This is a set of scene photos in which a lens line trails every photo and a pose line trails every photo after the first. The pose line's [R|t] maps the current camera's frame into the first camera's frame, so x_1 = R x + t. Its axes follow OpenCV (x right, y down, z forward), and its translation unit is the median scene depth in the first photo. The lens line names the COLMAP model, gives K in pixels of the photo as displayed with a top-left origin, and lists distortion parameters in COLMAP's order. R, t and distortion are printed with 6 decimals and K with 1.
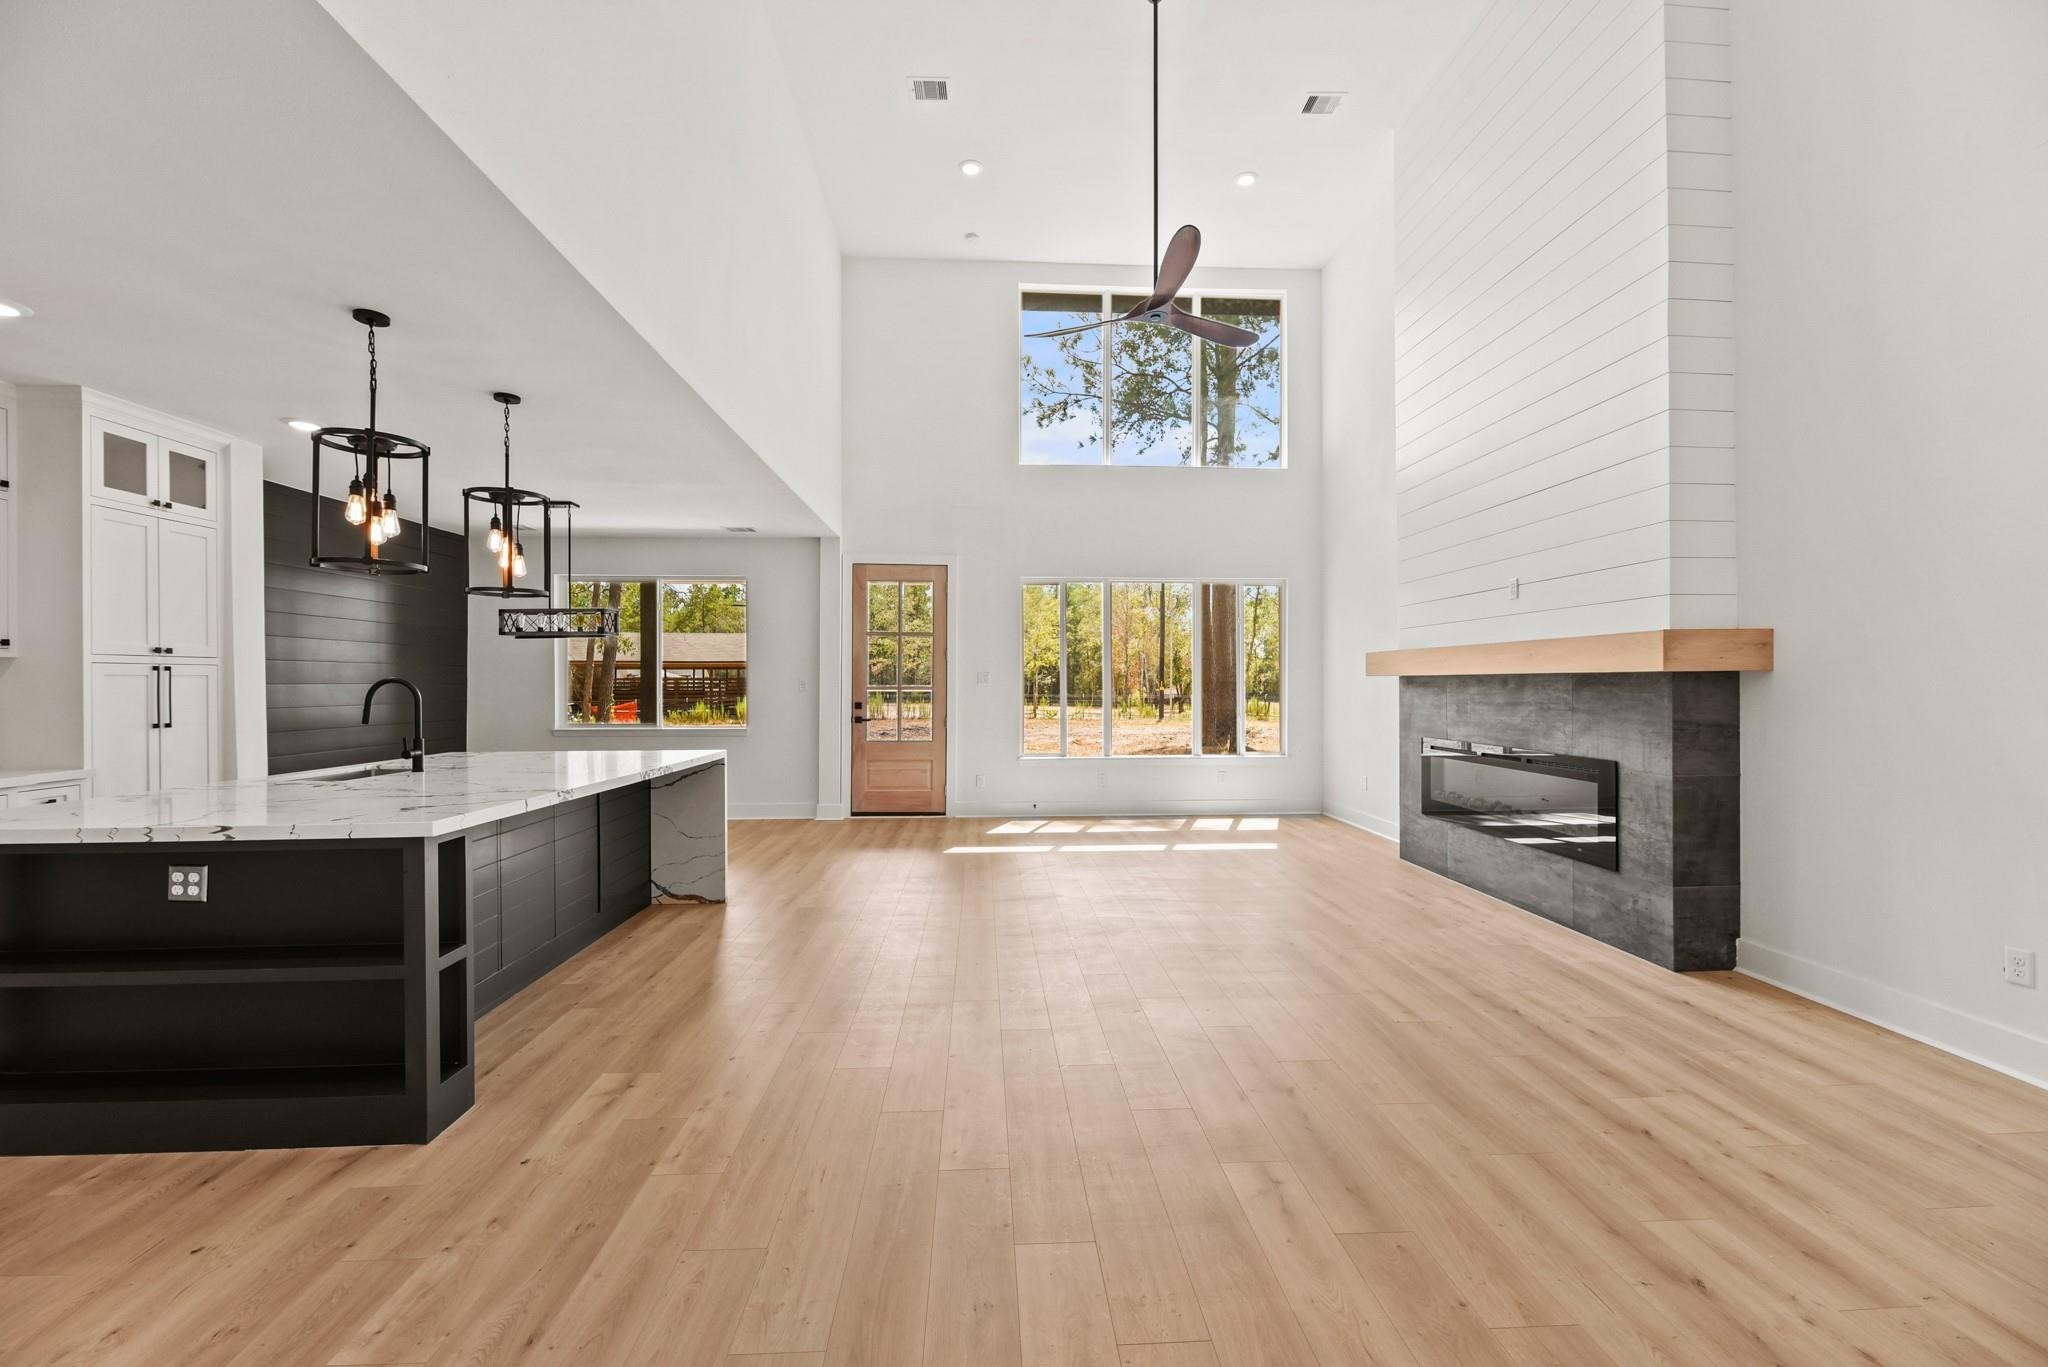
lens RADIAL K [[837.1, 0, 1027.7], [0, 837.1, 685.4], [0, 0, 1]] dist [0.000481, -0.000033]
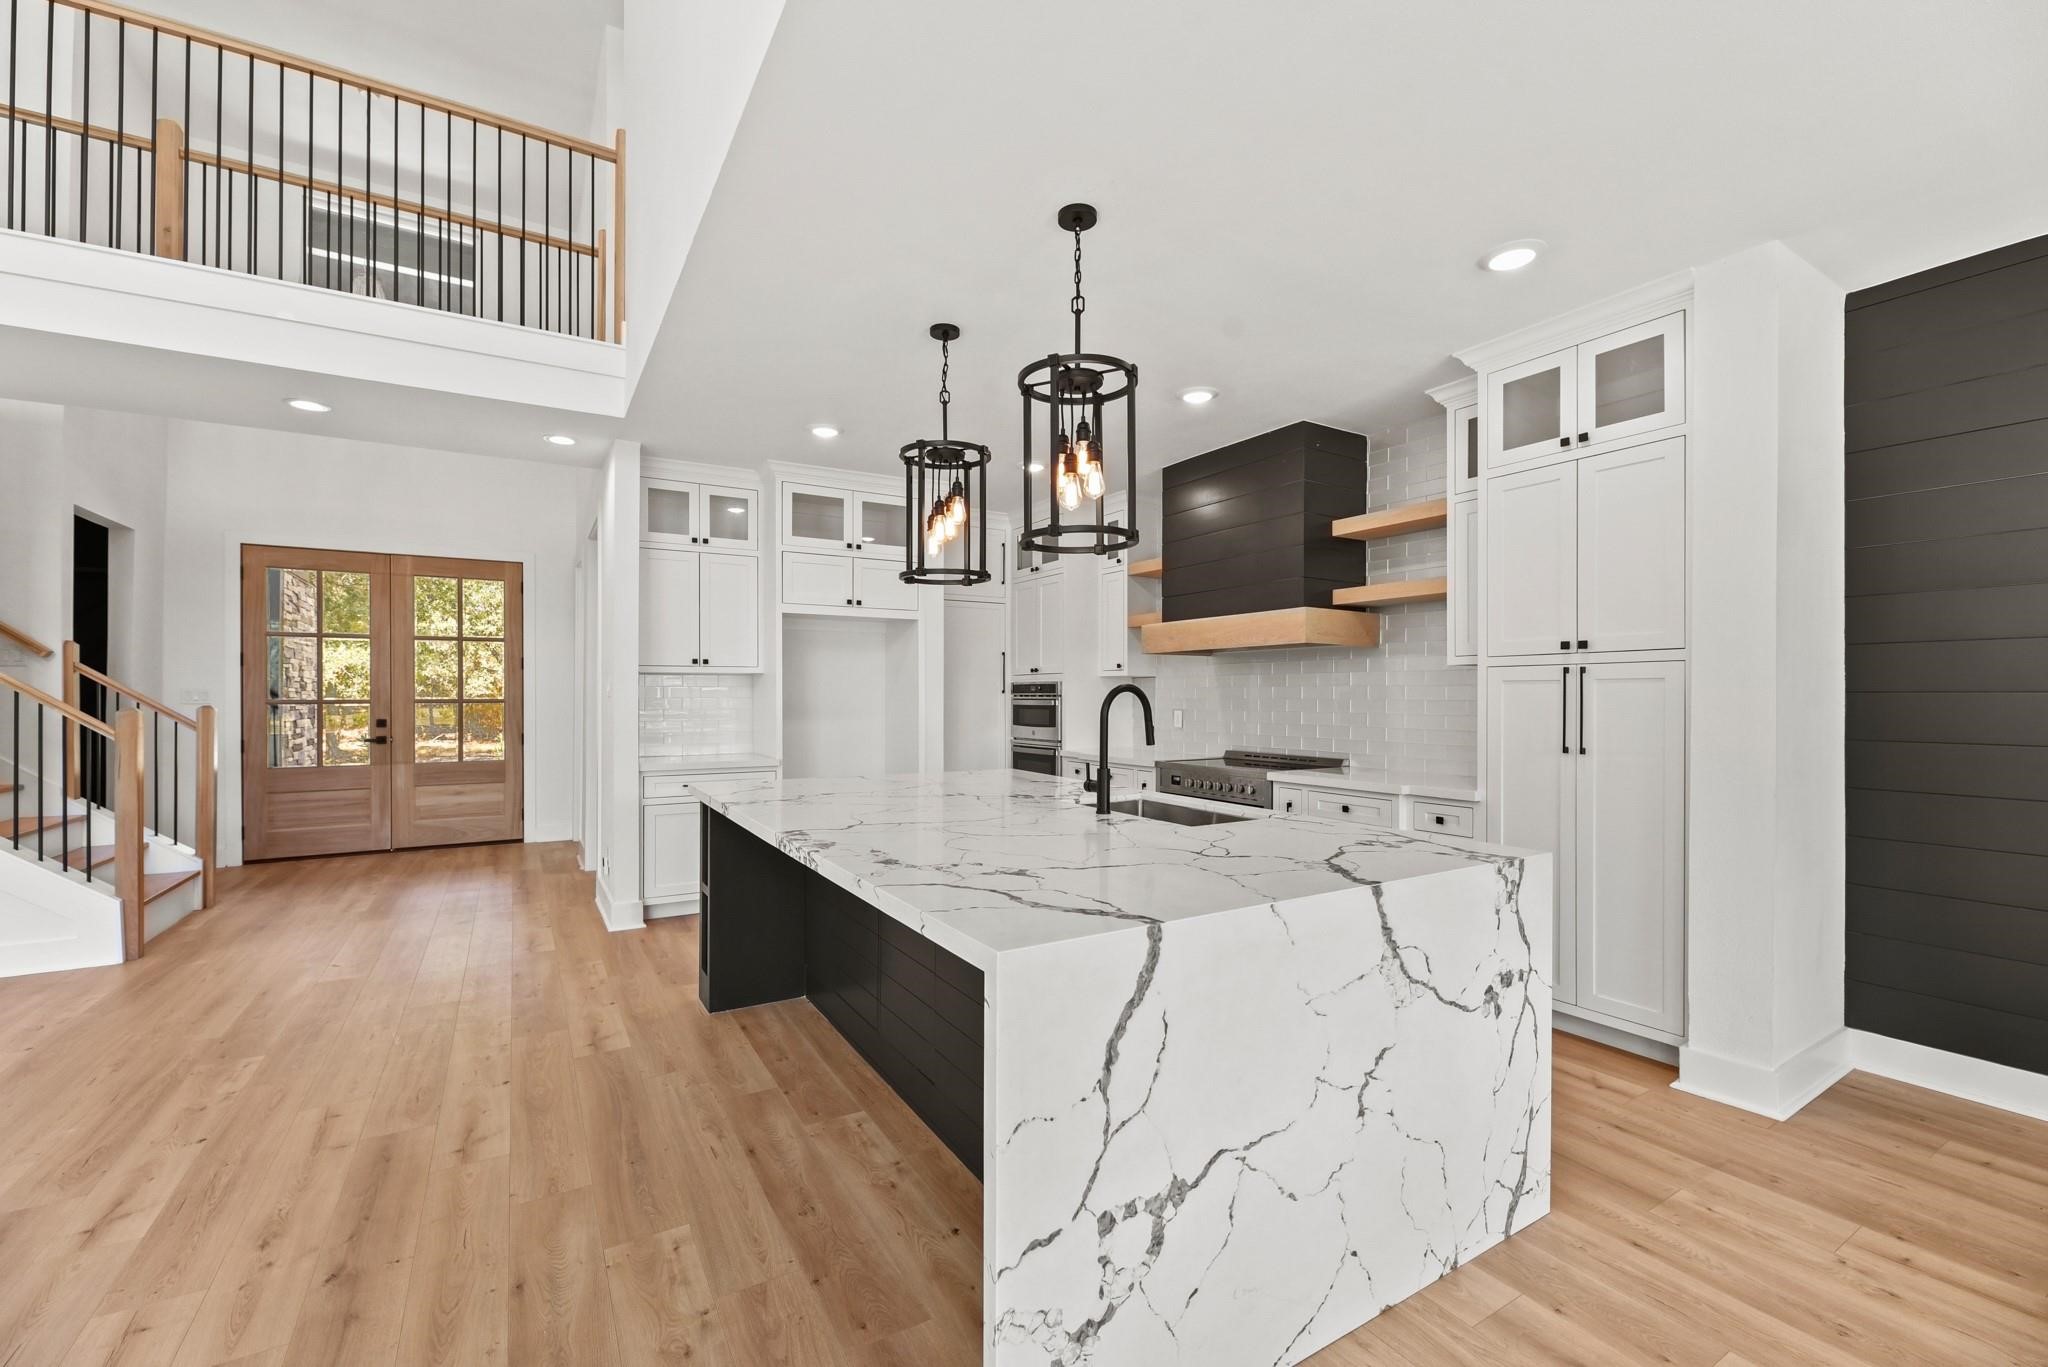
lens RADIAL K [[837.1, 0, 1017.6], [0, 837.1, 692.1], [0, 0, 1]] dist [0.000481, -0.000033]
pose [[-0.886253, -0.001850, -0.463199, -0.336712], [0.000552, 0.999987, -0.005051, 0.002216], [0.463202, -0.004732, -0.886240, 1.674252]]
